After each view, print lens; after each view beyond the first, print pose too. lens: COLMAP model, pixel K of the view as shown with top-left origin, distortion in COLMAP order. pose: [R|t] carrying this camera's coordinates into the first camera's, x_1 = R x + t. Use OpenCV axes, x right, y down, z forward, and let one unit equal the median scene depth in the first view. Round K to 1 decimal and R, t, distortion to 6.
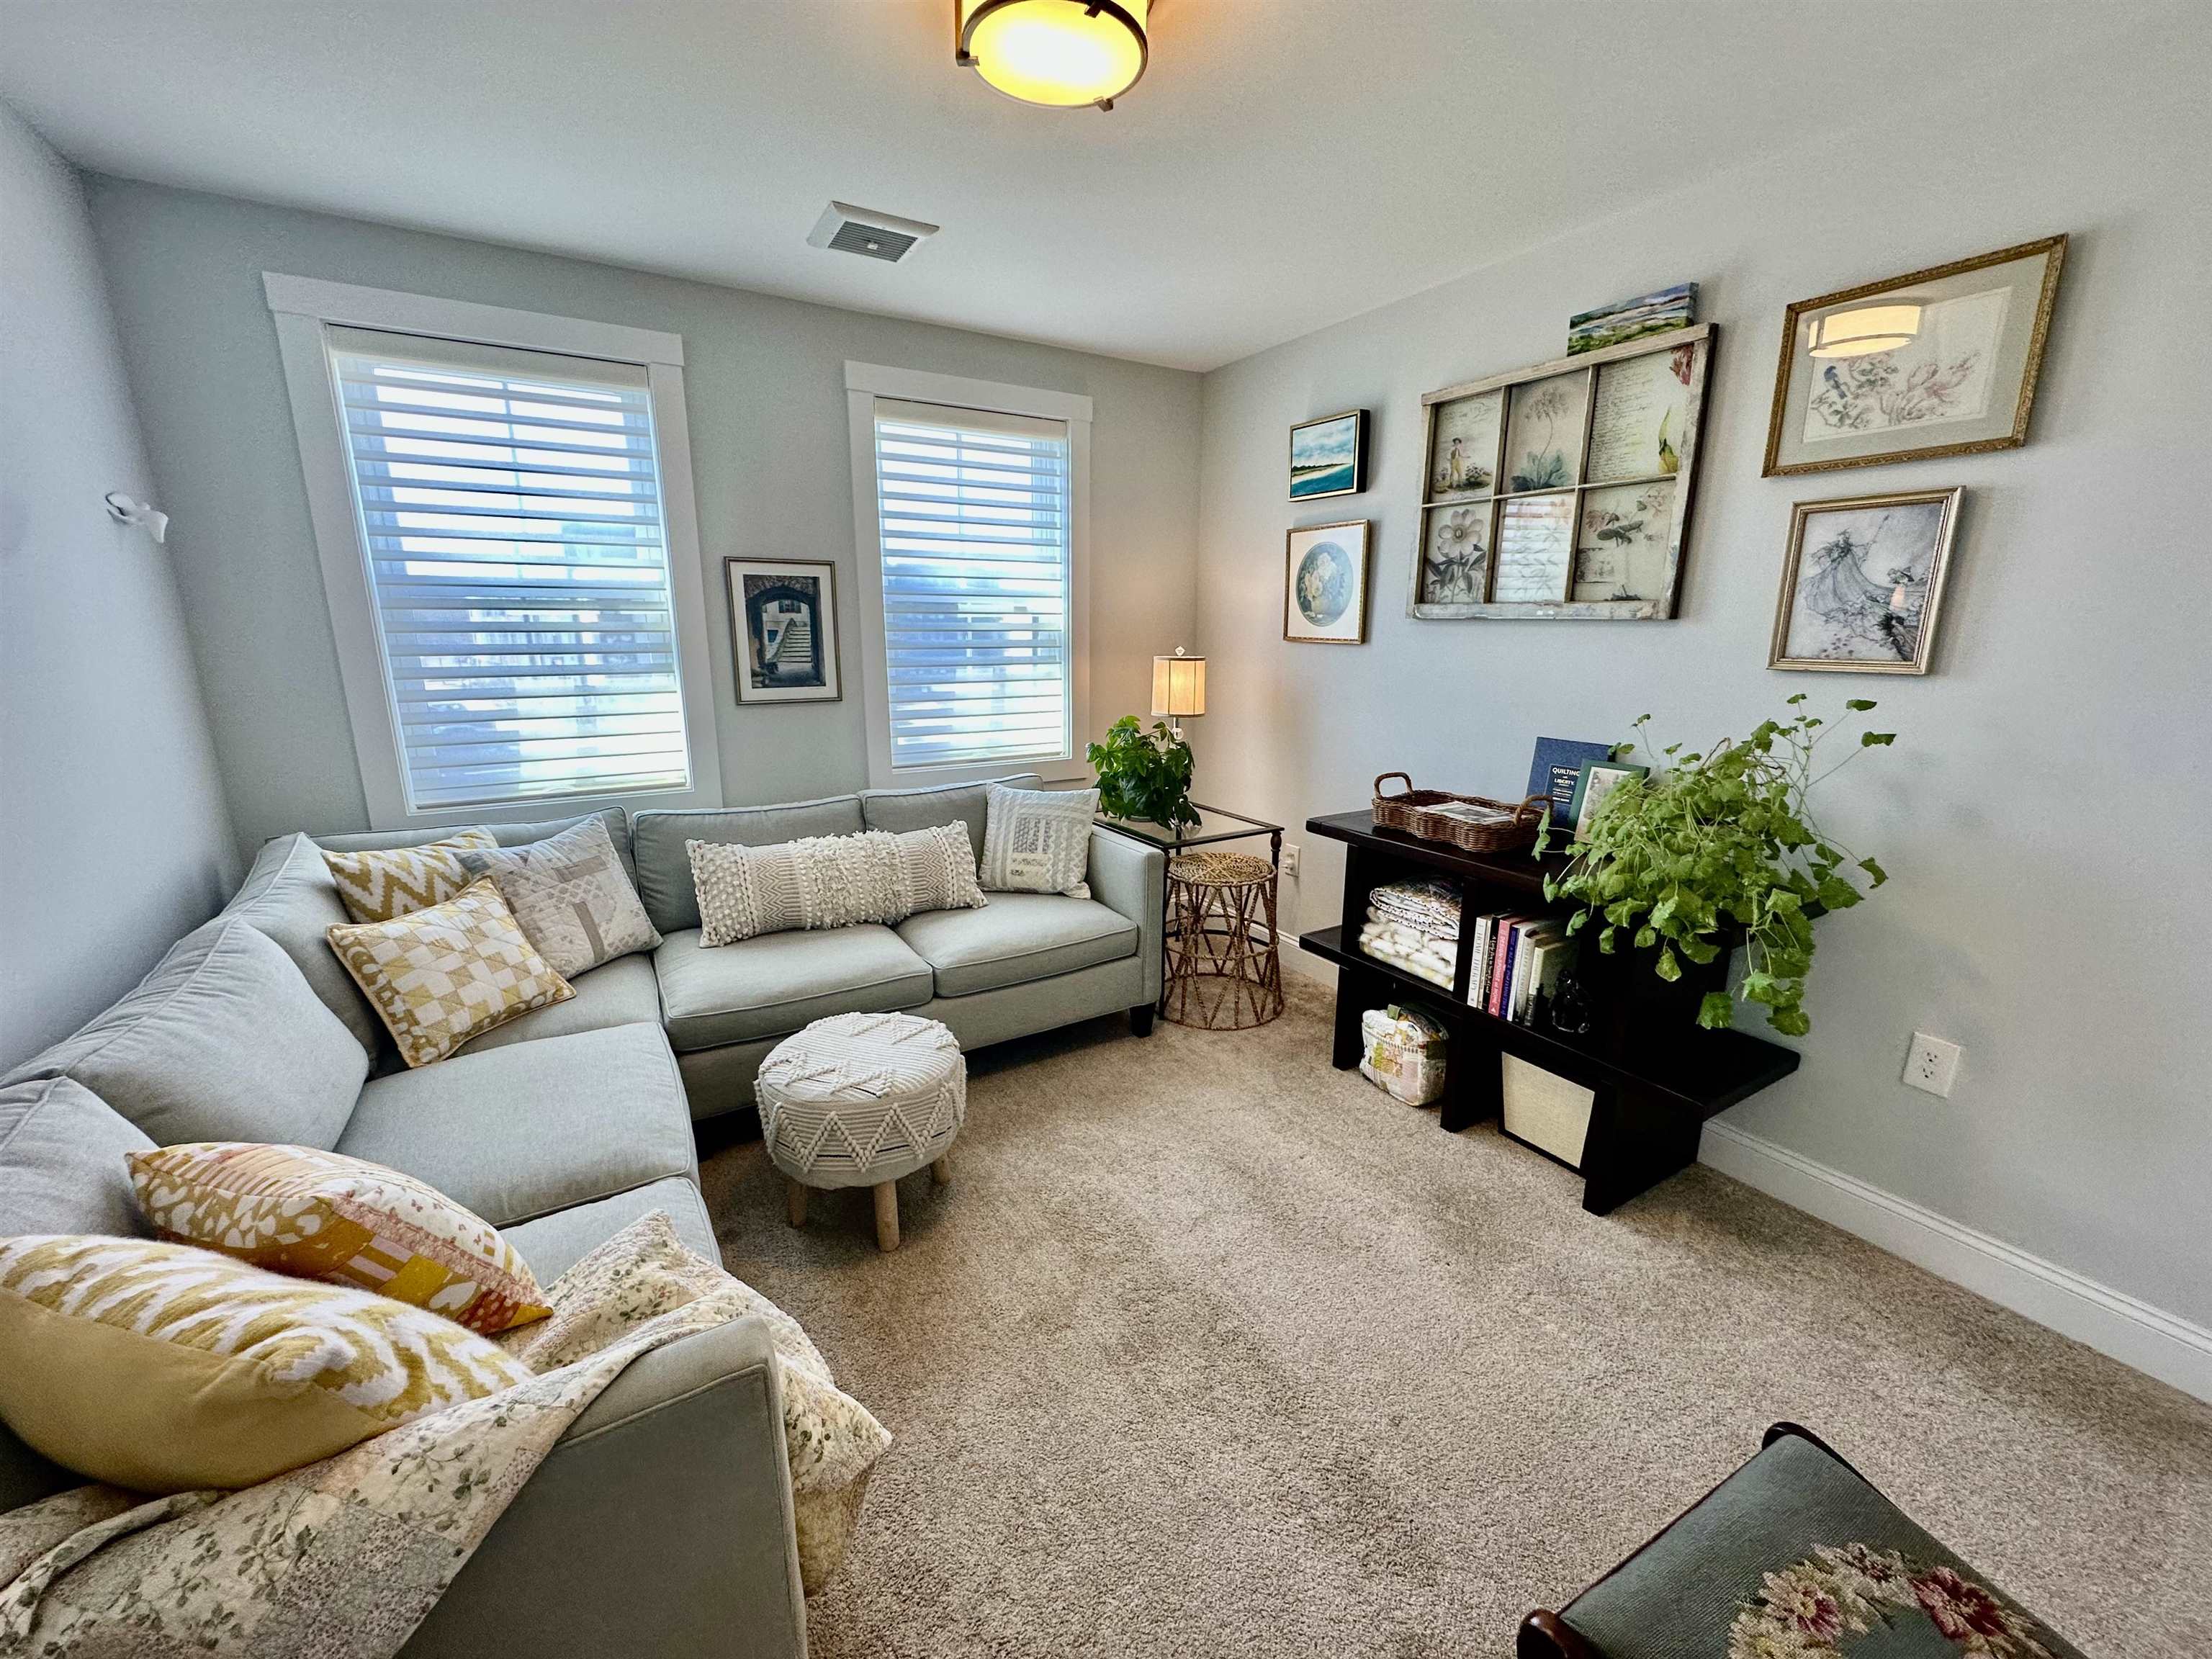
lens RADIAL K [[909.2, 0, 1107.2], [0, 909.2, 820.6], [0, 0, 1]] dist [-0.012559, -0.000431]
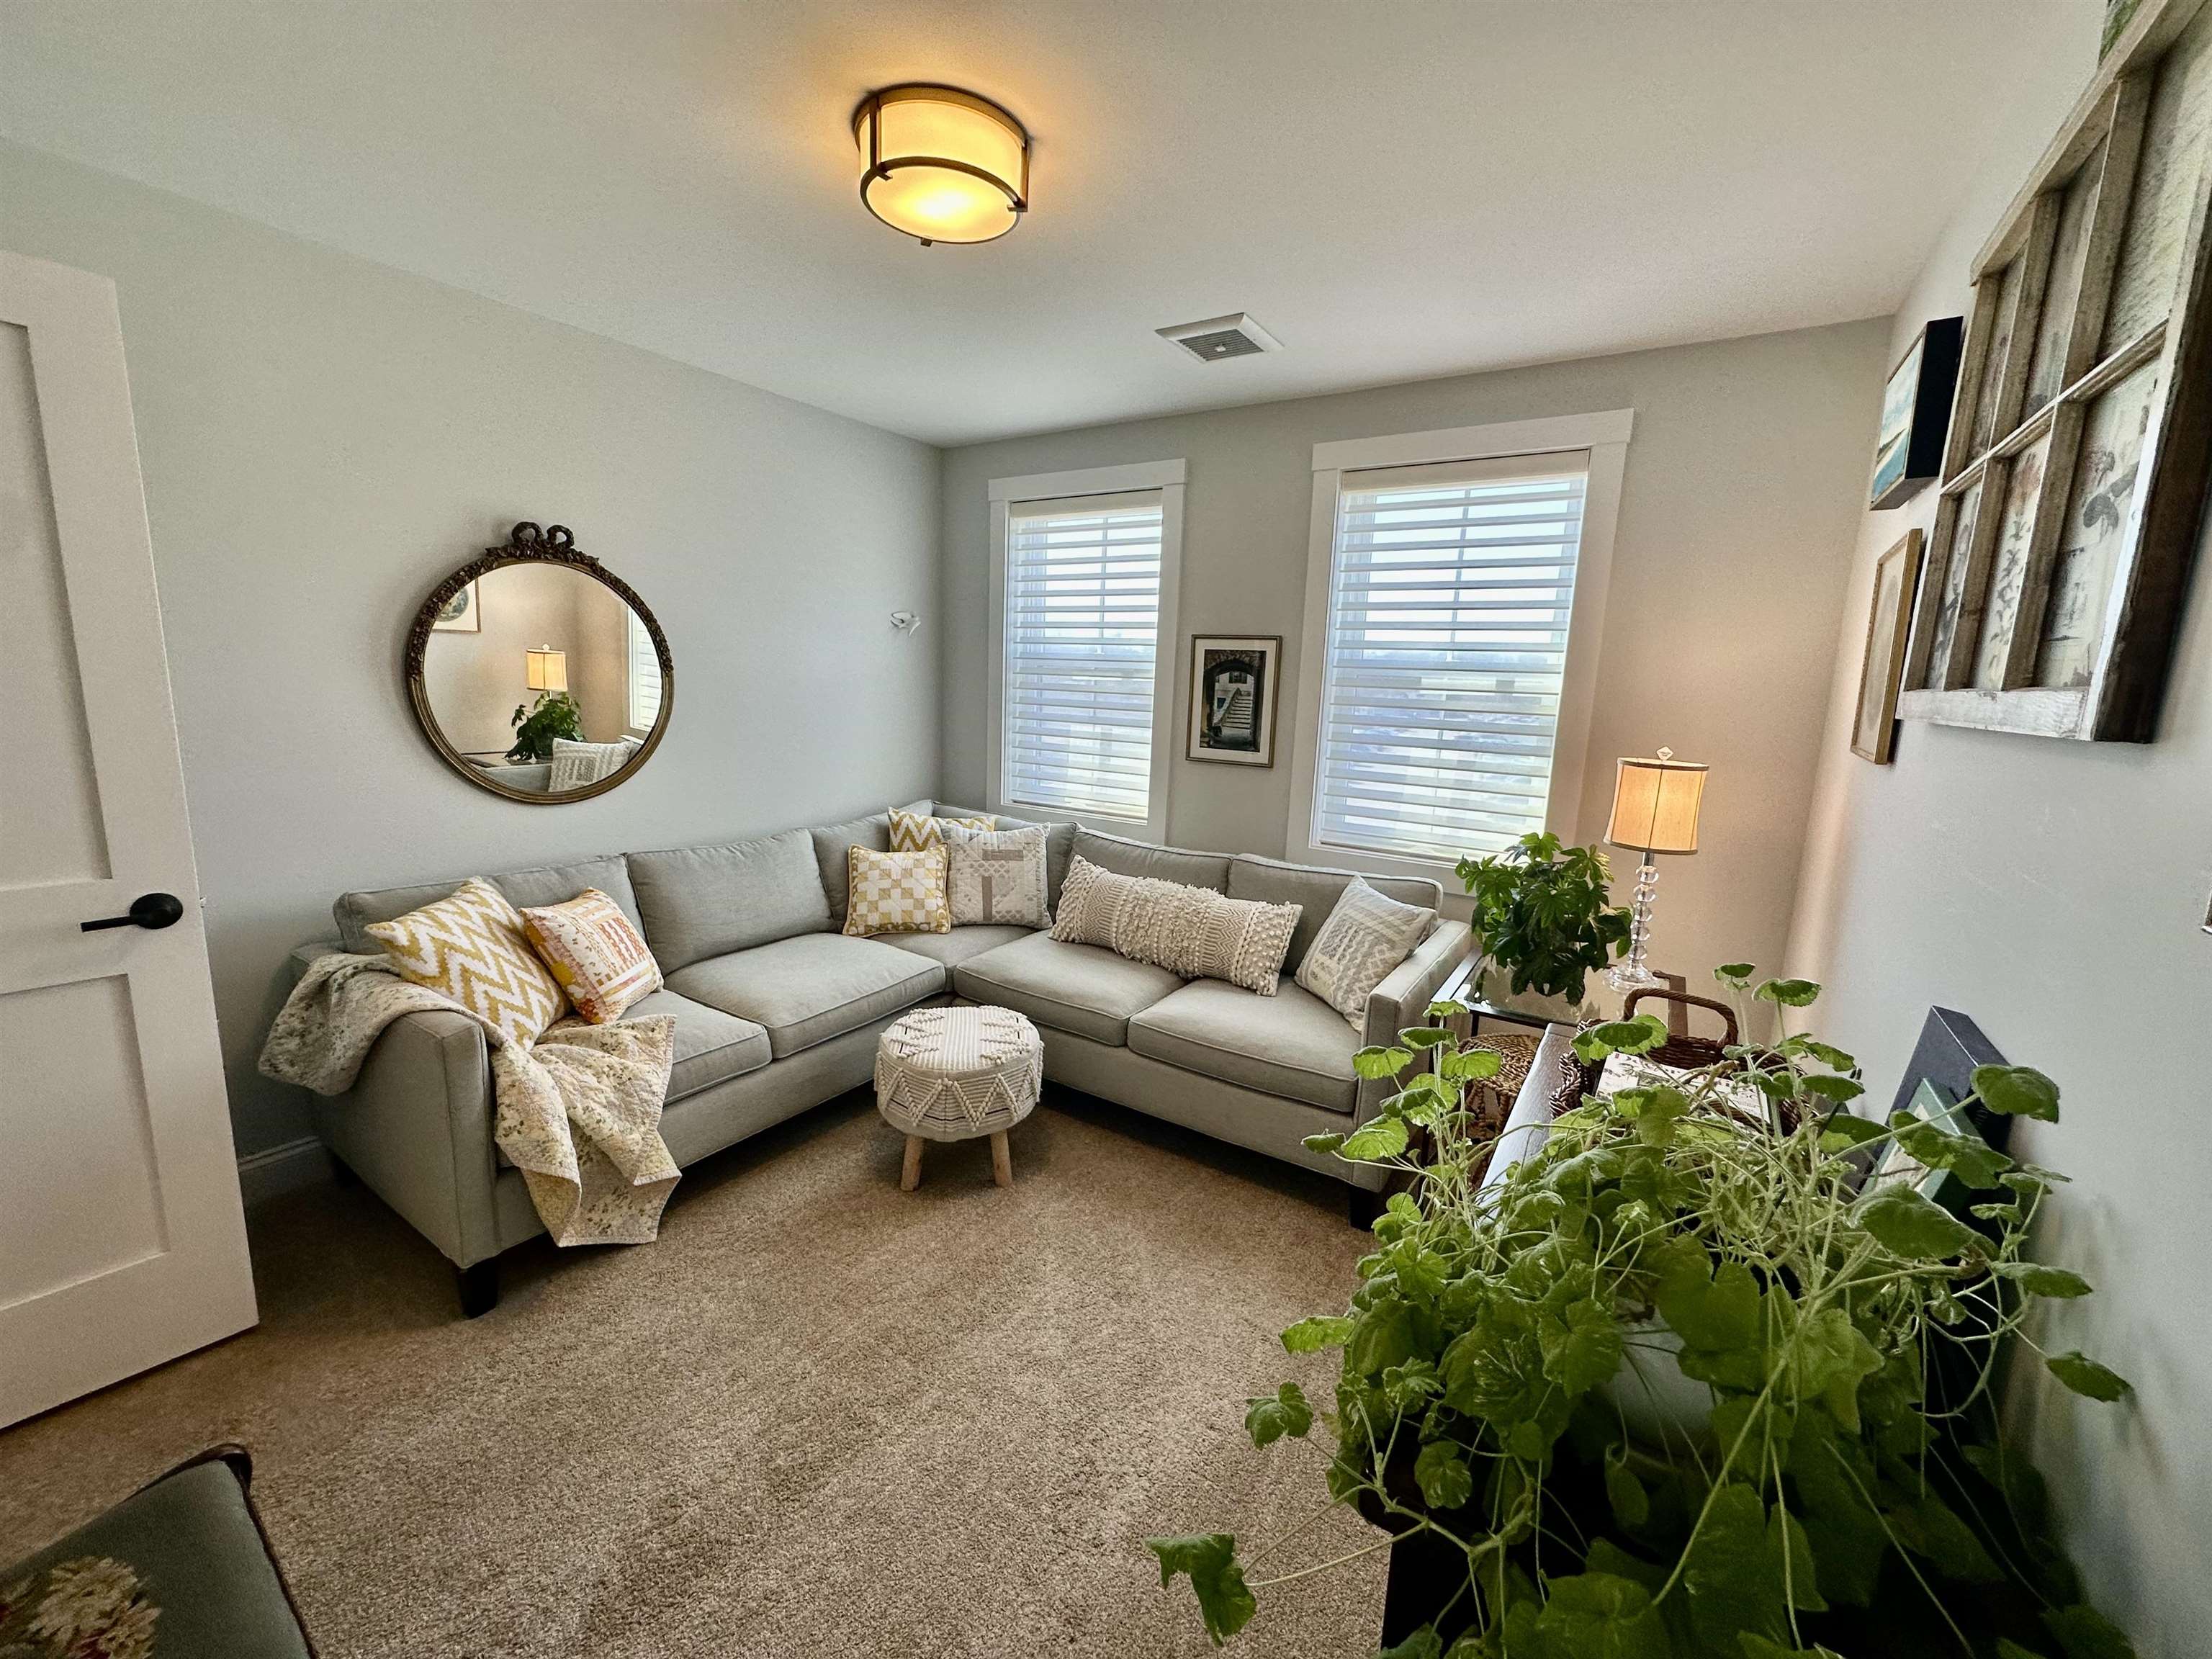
lens RADIAL K [[909.2, 0, 1123.5], [0, 909.2, 819.5], [0, 0, 1]] dist [-0.012559, -0.000431]
pose [[0.409683, 0.149785, -0.899847, 0.621629], [-0.227855, 0.971963, 0.058051, -0.102437], [0.883313, 0.181251, 0.432326, 0.438249]]
